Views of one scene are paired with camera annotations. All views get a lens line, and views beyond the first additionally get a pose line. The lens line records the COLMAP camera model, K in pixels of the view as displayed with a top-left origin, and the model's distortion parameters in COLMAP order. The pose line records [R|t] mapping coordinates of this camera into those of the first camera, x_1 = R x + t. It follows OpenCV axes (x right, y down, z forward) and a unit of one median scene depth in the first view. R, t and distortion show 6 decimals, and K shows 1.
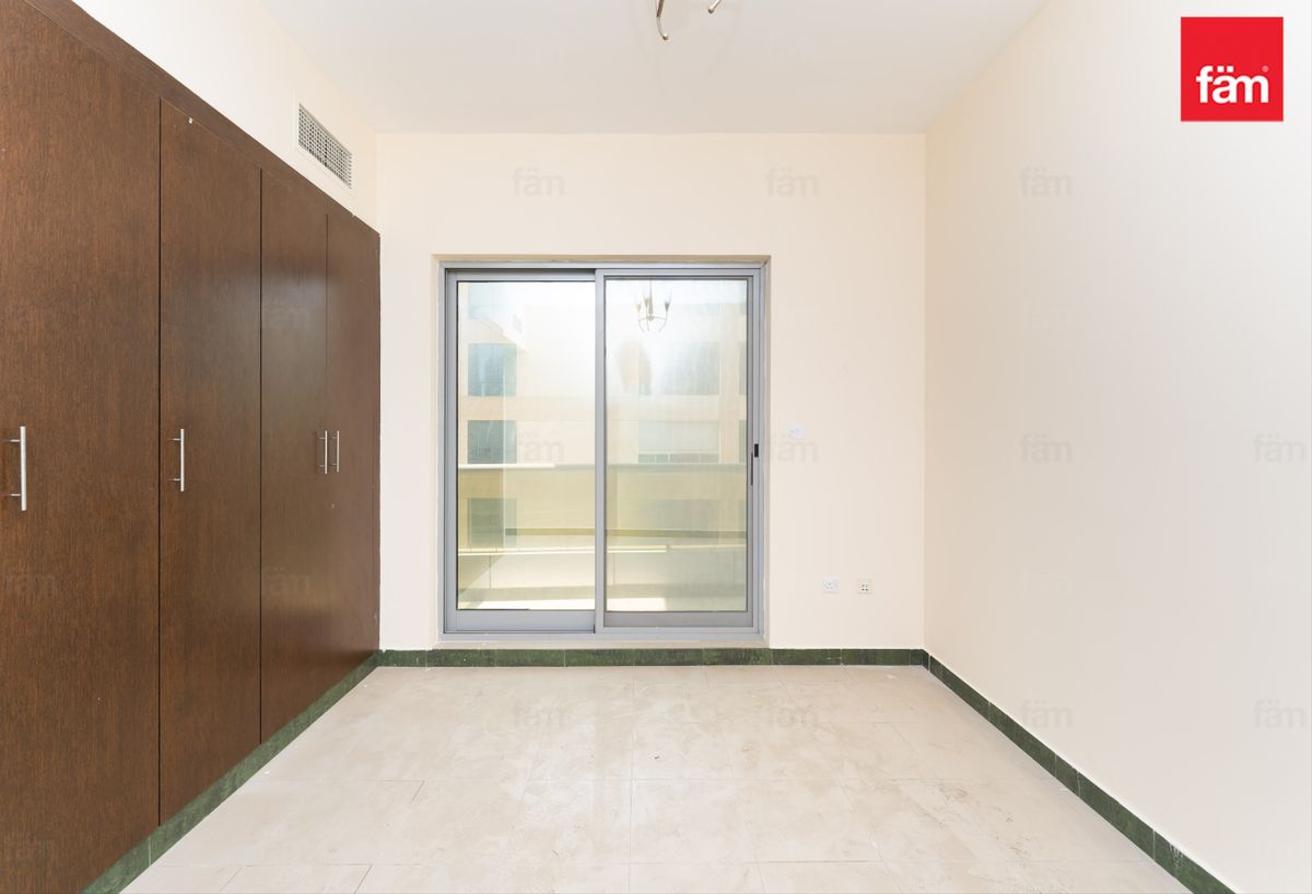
lens RADIAL K [[542.2, 0, 673.4], [0, 542.2, 442.6], [0, 0, 1]] dist [-0.002026, 0.000033]
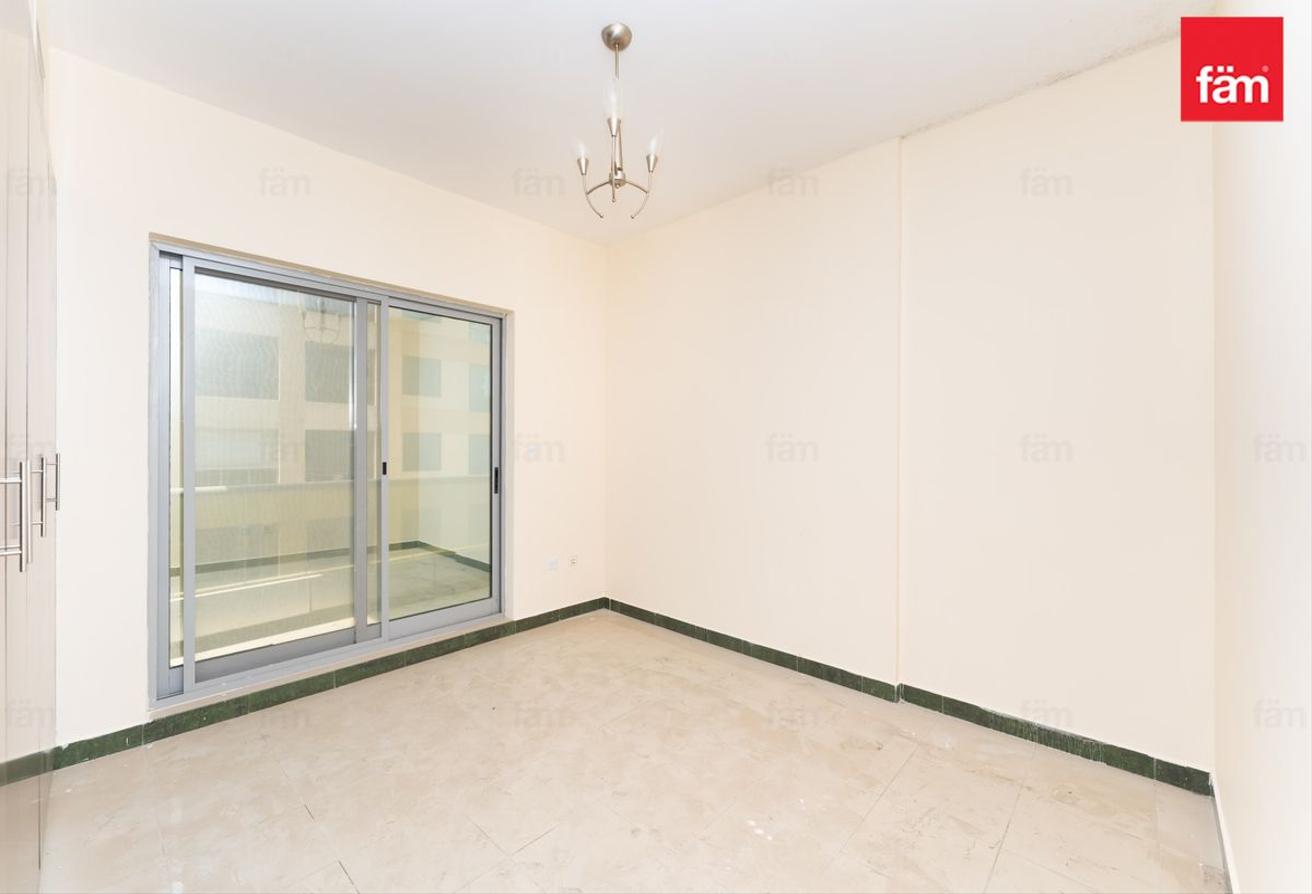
lens RADIAL K [[542.2, 0, 673.4], [0, 542.2, 442.6], [0, 0, 1]] dist [-0.002026, 0.000033]
pose [[0.661500, 0.005735, 0.749923, -0.536759], [0.005226, 0.999911, -0.012256, -0.023210], [-0.749927, 0.012026, 0.661411, -0.132789]]
